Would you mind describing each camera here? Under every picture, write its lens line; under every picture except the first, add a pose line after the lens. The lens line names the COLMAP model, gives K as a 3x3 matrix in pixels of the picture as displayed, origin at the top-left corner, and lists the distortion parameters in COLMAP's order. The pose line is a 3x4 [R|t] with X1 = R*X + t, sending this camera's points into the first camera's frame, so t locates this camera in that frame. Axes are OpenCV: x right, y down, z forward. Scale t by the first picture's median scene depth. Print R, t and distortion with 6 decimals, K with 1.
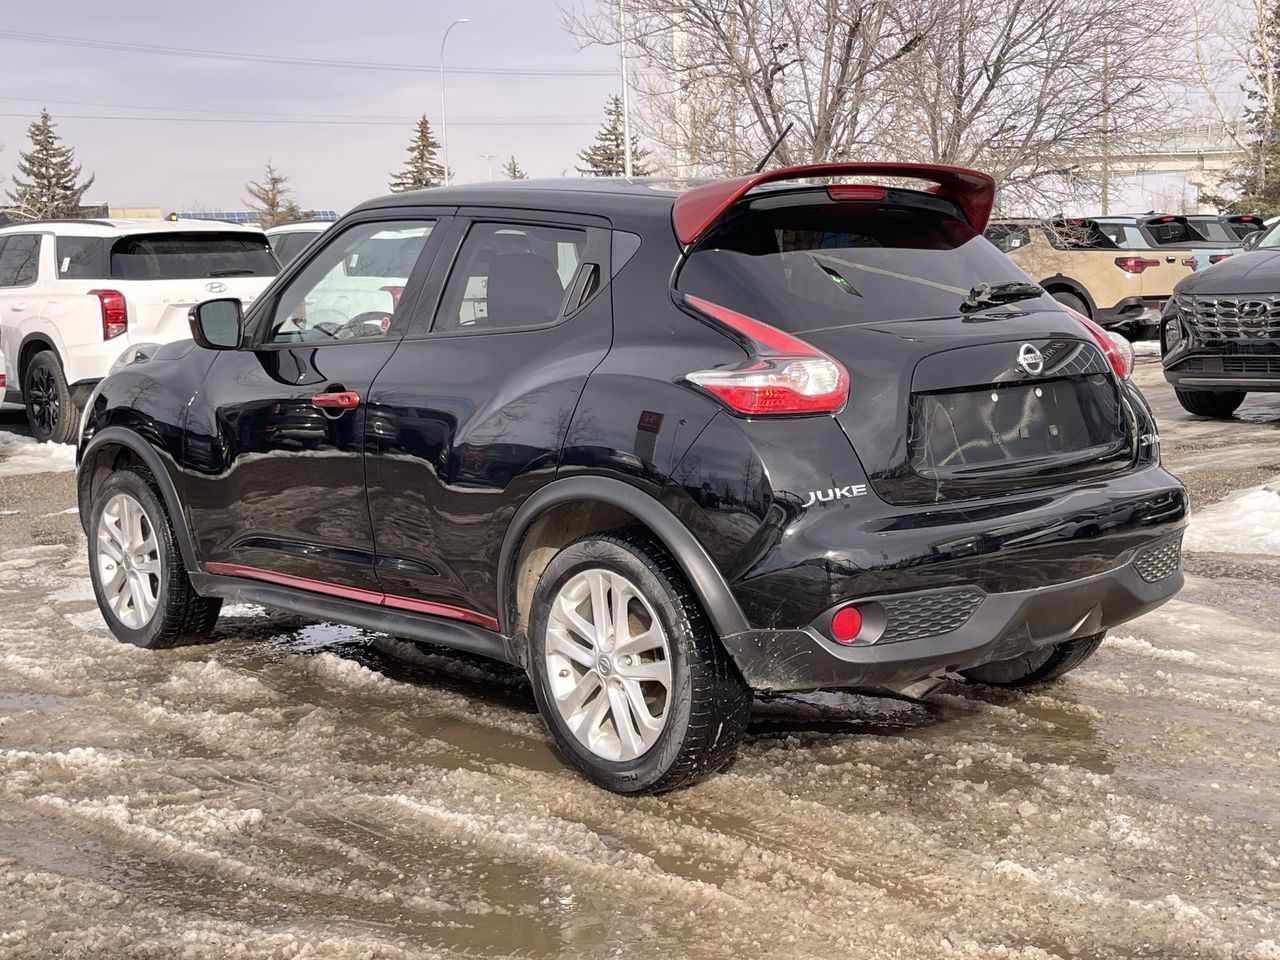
lens RADIAL K [[1796.9, 0, 640.8], [0, 1796.9, 484.3], [0, 0, 1]] dist [0.152830, -0.554249]
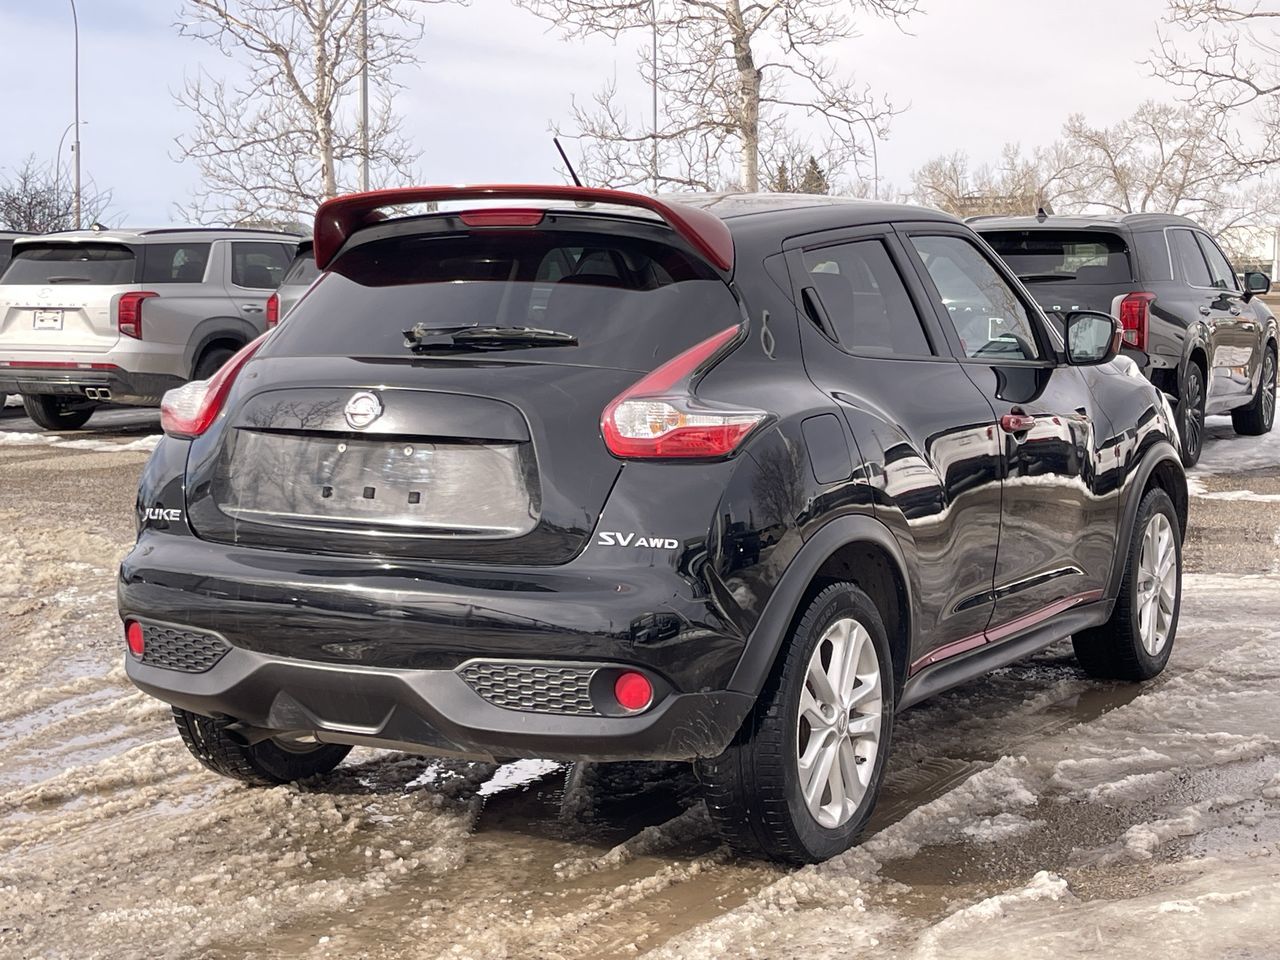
lens RADIAL K [[2075.1, 0, 640.0], [0, 2075.1, 480.0], [0, 0, 1]] dist [0.190461, -0.742193]
pose [[0.314791, 0.118297, -0.941760, 1.189522], [-0.123767, 0.988847, 0.082842, -0.132796], [0.941057, 0.090481, 0.325922, 0.776034]]
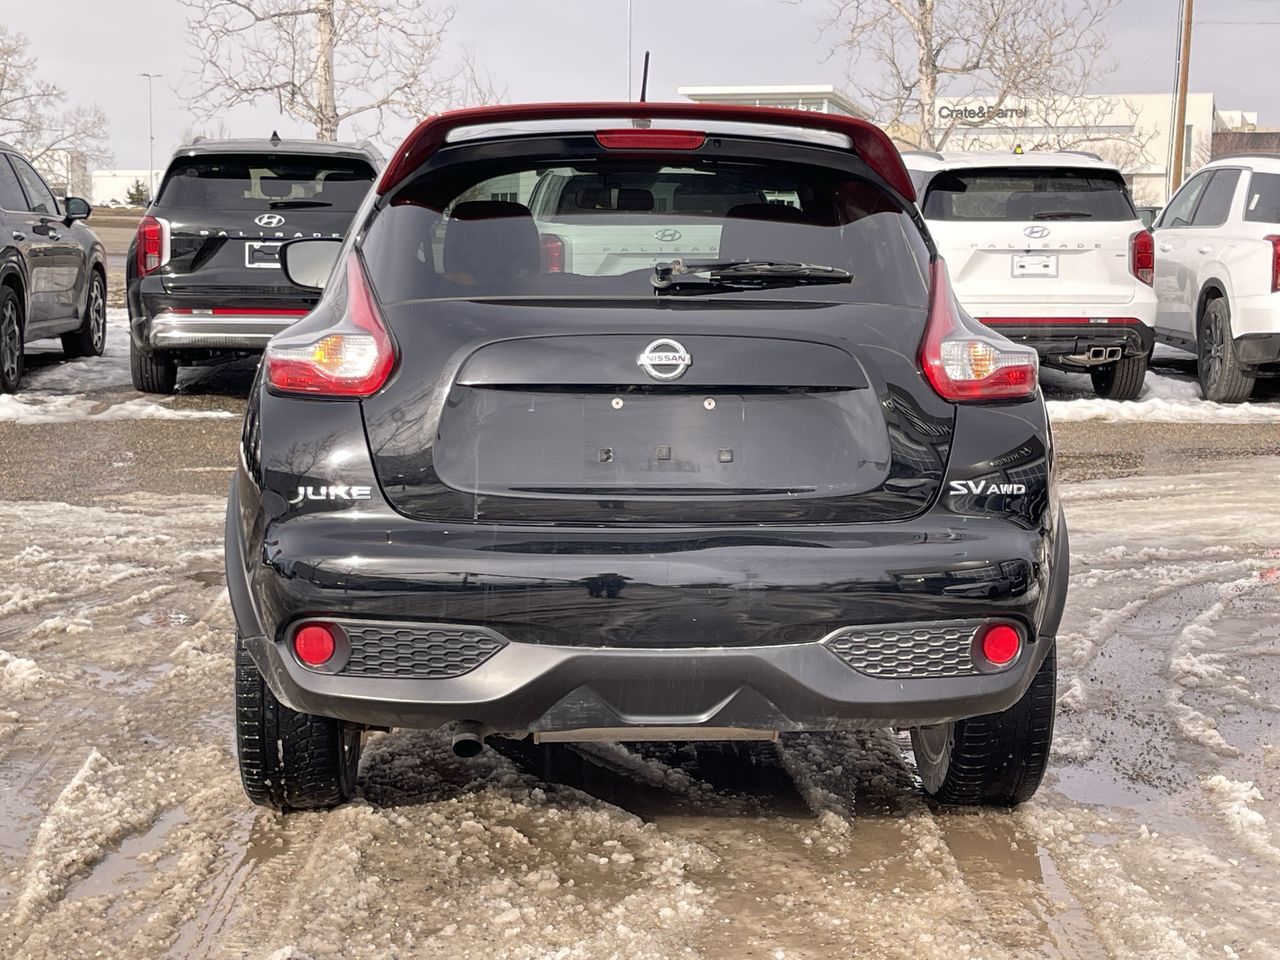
lens RADIAL K [[2104.7, 0, 640.0], [0, 2104.7, 480.0], [0, 0, 1]] dist [0.179775, -1.016646]
pose [[0.777617, 0.116270, -0.617894, 0.752492], [-0.109488, 0.992779, 0.049023, -0.059060], [0.619132, 0.029531, 0.784732, 0.274152]]
